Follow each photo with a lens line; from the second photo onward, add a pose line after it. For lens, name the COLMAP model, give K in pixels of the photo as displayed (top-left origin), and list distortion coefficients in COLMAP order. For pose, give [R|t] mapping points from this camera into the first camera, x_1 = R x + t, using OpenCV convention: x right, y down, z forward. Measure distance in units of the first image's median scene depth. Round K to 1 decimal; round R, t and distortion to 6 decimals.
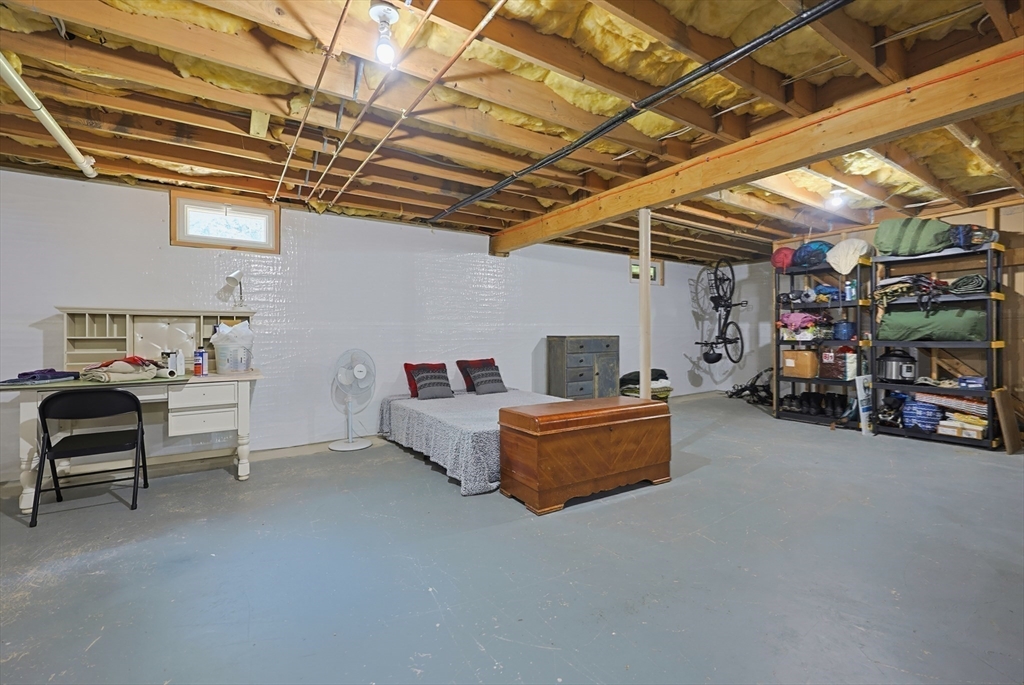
lens RADIAL K [[448.3, 0, 512.9], [0, 448.3, 338.3], [0, 0, 1]] dist [0.003734, -0.001711]
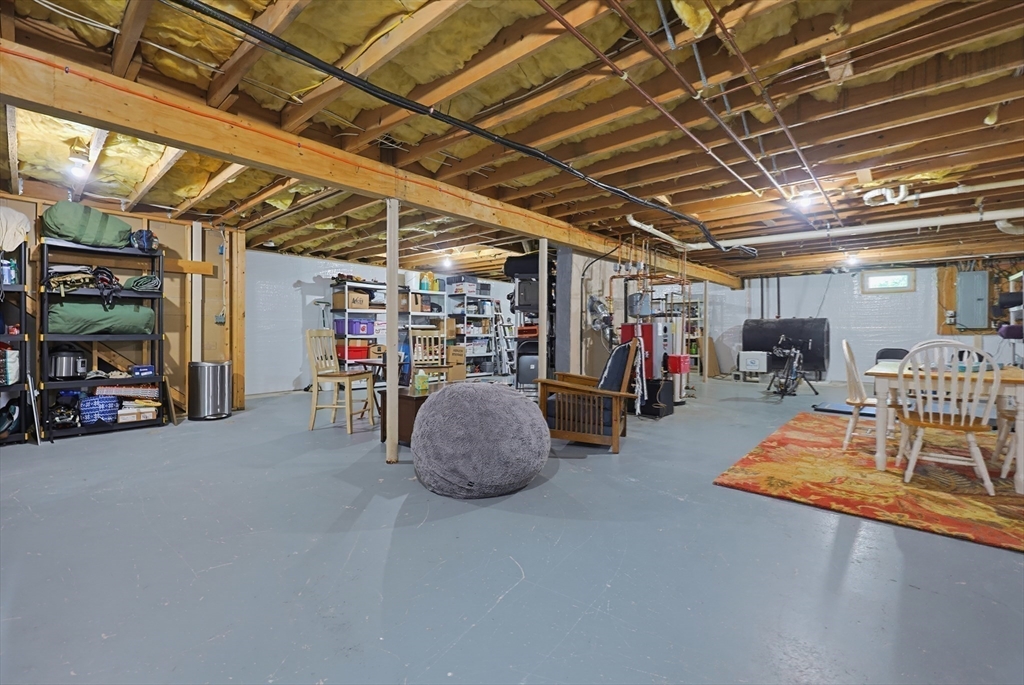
lens RADIAL K [[448.3, 0, 510.8], [0, 448.3, 335.9], [0, 0, 1]] dist [0.003734, -0.001711]
pose [[-0.255836, -0.011256, 0.966655, -0.282167], [0.000269, 0.999931, 0.011714, -0.001583], [-0.966720, 0.003257, -0.255815, 0.374170]]
